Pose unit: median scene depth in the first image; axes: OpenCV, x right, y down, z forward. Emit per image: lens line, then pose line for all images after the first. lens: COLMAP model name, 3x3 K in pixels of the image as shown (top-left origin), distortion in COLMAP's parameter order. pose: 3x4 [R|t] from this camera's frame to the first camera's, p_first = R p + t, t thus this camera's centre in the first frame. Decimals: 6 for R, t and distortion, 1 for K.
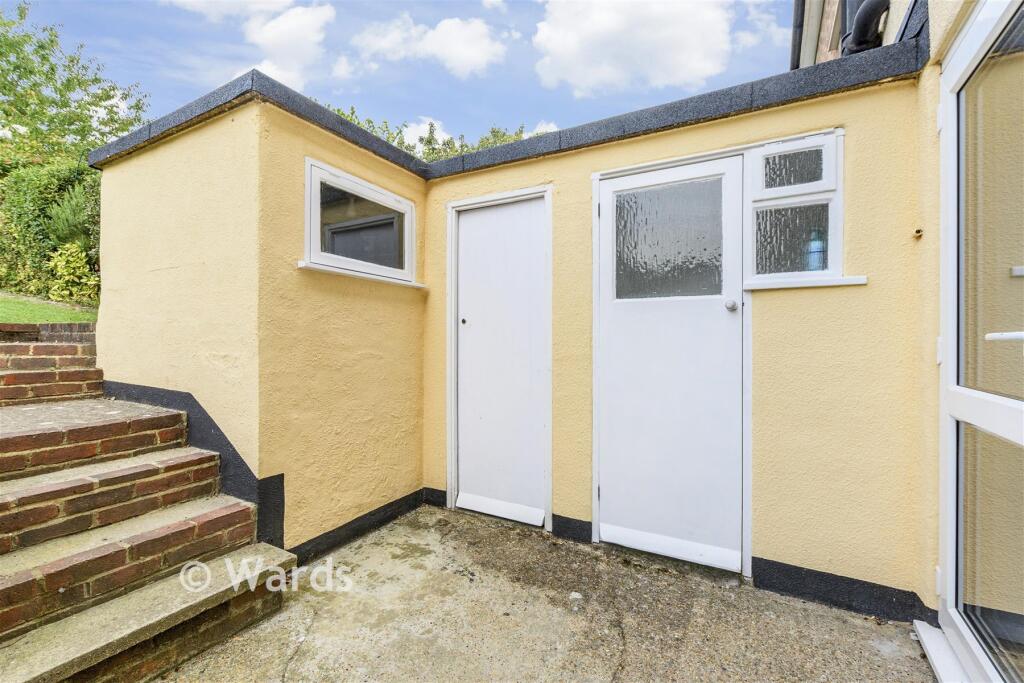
lens RADIAL K [[449.4, 0, 506.8], [0, 449.4, 342.7], [0, 0, 1]] dist [-0.000983, 0.001159]
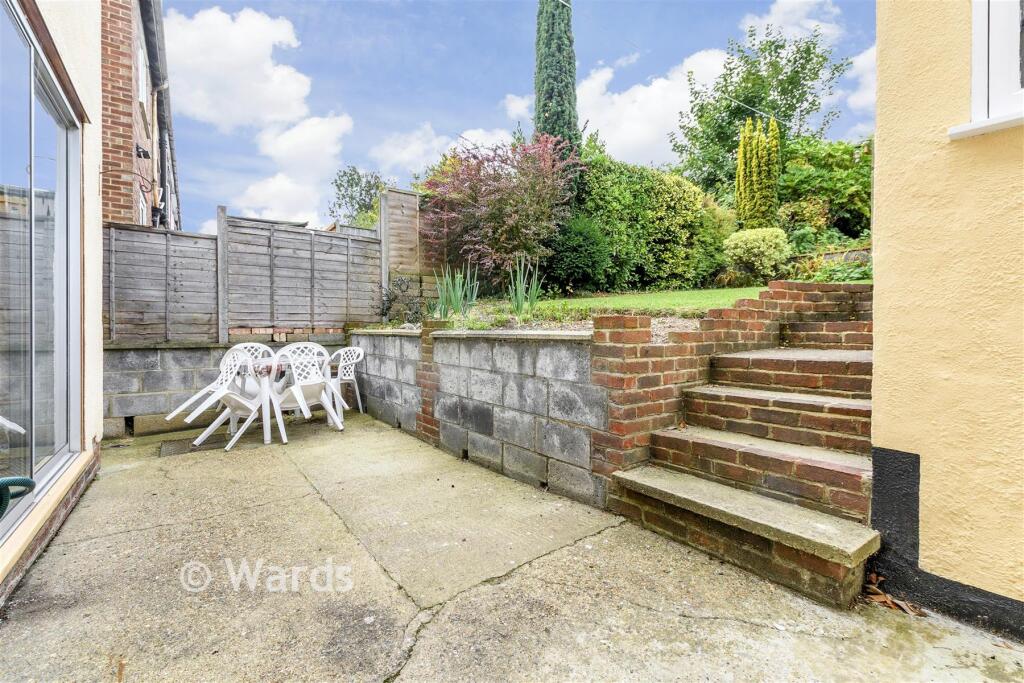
lens RADIAL K [[449.4, 0, 506.8], [0, 449.4, 337.8], [0, 0, 1]] dist [-0.000983, 0.001159]
pose [[-0.415057, 0.019090, -0.909595, 0.124112], [0.002828, 0.999802, 0.019693, 0.031879], [0.909791, 0.005601, -0.415029, 0.232302]]
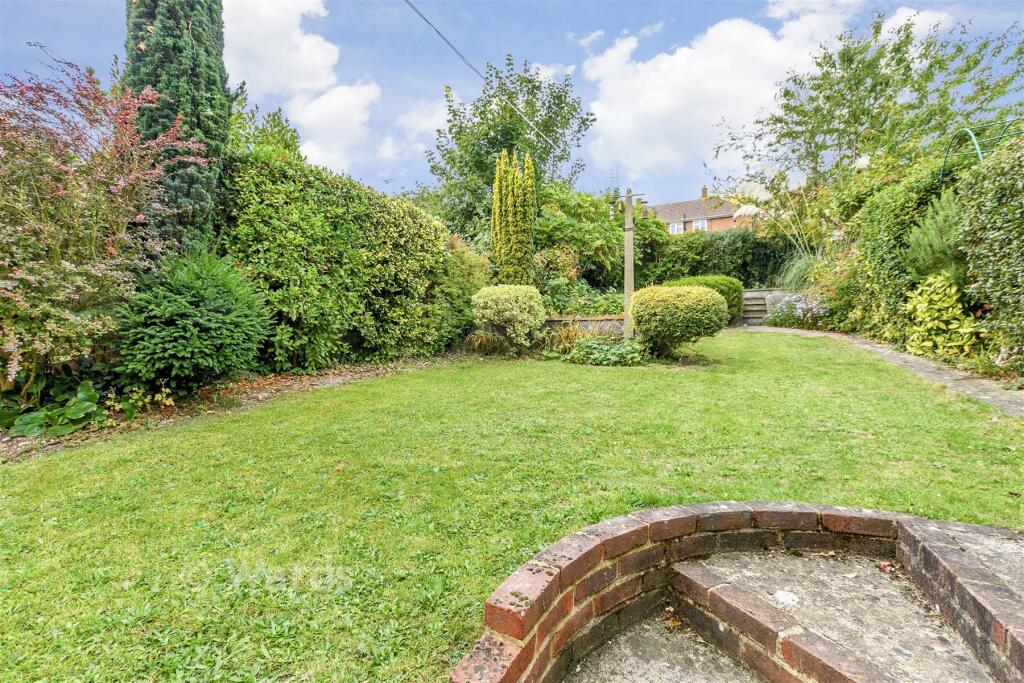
lens RADIAL K [[449.4, 0, 514.3], [0, 449.4, 340.9], [0, 0, 1]] dist [-0.000983, 0.001159]
pose [[0.064523, -0.005471, -0.997901, -0.303357], [-0.005242, 0.999969, -0.005821, -0.110116], [0.997902, 0.005606, 0.064493, 0.290105]]
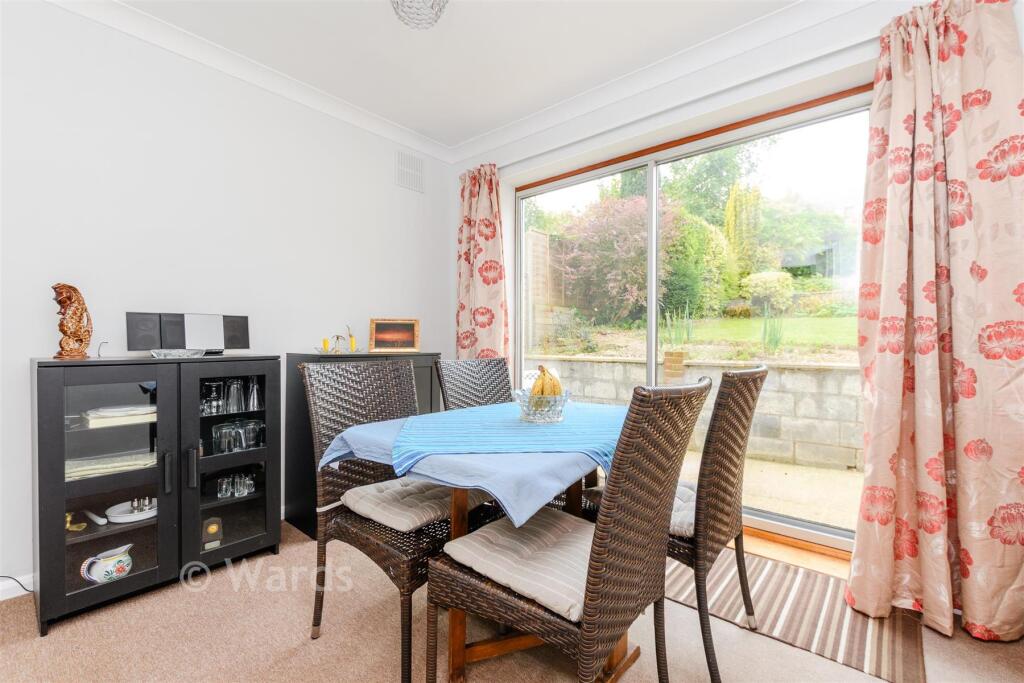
lens RADIAL K [[449.4, 0, 514.9], [0, 449.4, 342.0], [0, 0, 1]] dist [-0.000983, 0.001159]
pose [[-0.185637, -0.000613, -0.982618, 0.414374], [-0.001204, 0.999999, -0.000396, 0.005314], [0.982618, 0.001109, -0.185638, -0.227681]]
